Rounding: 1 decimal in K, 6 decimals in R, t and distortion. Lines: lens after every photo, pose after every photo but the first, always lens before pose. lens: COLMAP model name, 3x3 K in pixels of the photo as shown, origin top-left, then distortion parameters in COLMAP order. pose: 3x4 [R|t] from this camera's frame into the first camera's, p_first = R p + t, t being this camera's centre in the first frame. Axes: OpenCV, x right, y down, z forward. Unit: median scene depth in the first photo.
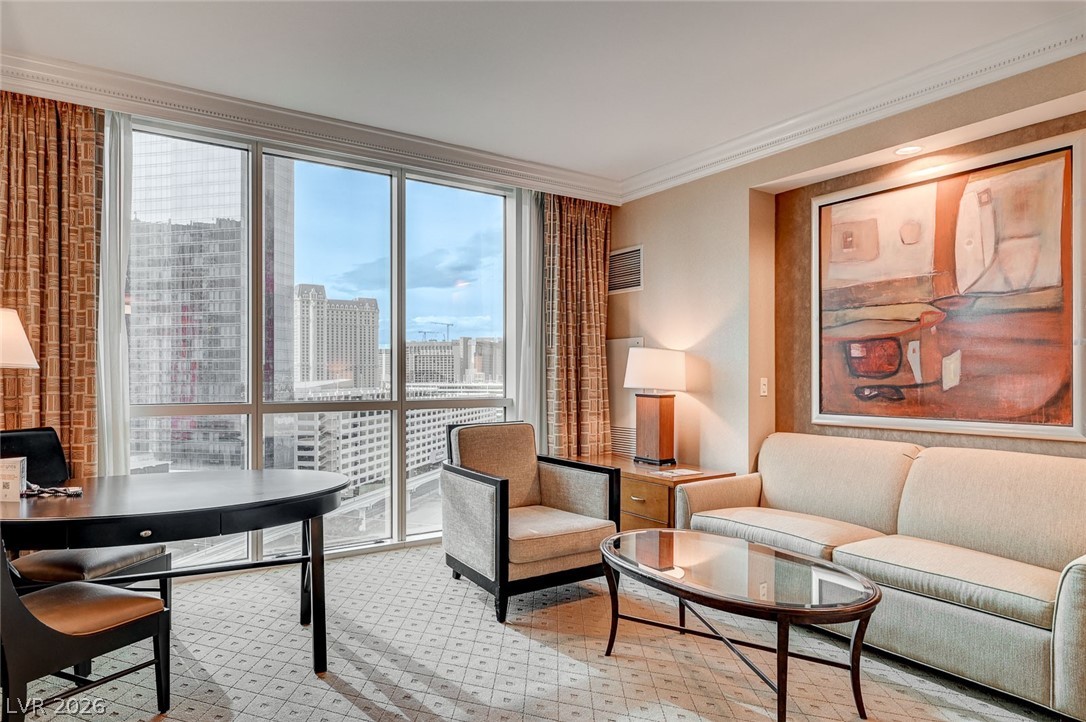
lens RADIAL K [[649.0, 0, 547.5], [0, 649.0, 381.7], [0, 0, 1]] dist [-0.002028, -0.000094]
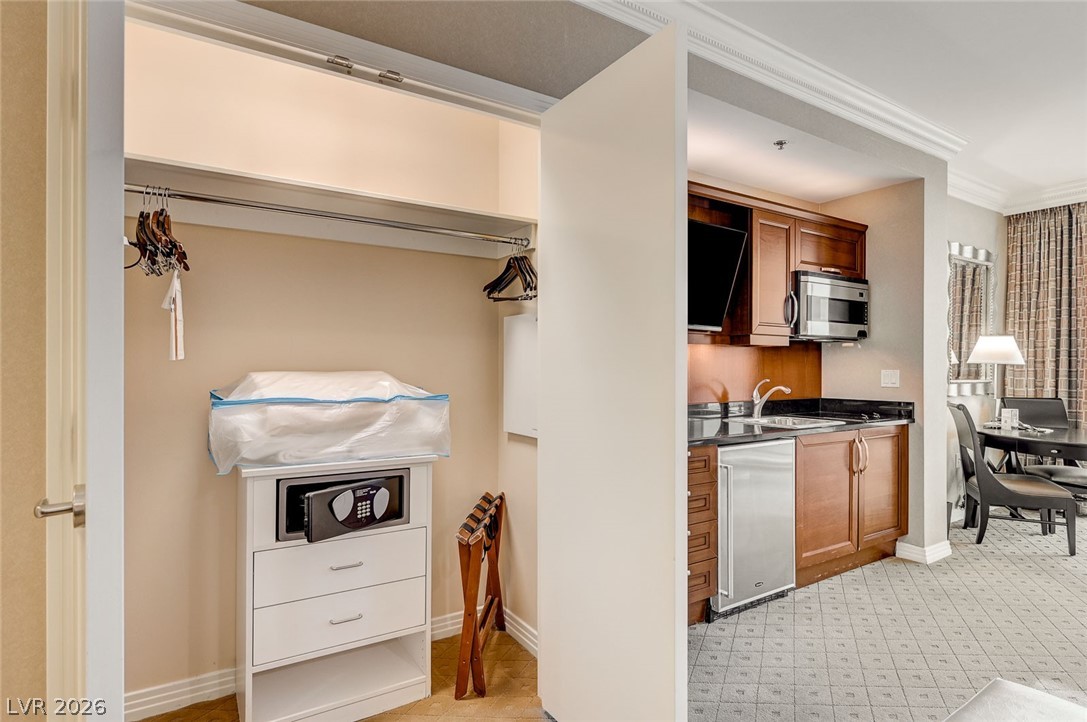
lens RADIAL K [[562.2, 0, 546.4], [0, 562.2, 365.4], [0, 0, 1]] dist [-0.004862, -0.000776]
pose [[-0.026688, -0.000109, -0.999644, 0.714495], [-0.010113, 0.999949, 0.000161, -0.003125], [0.999593, 0.010114, -0.026688, -0.301593]]
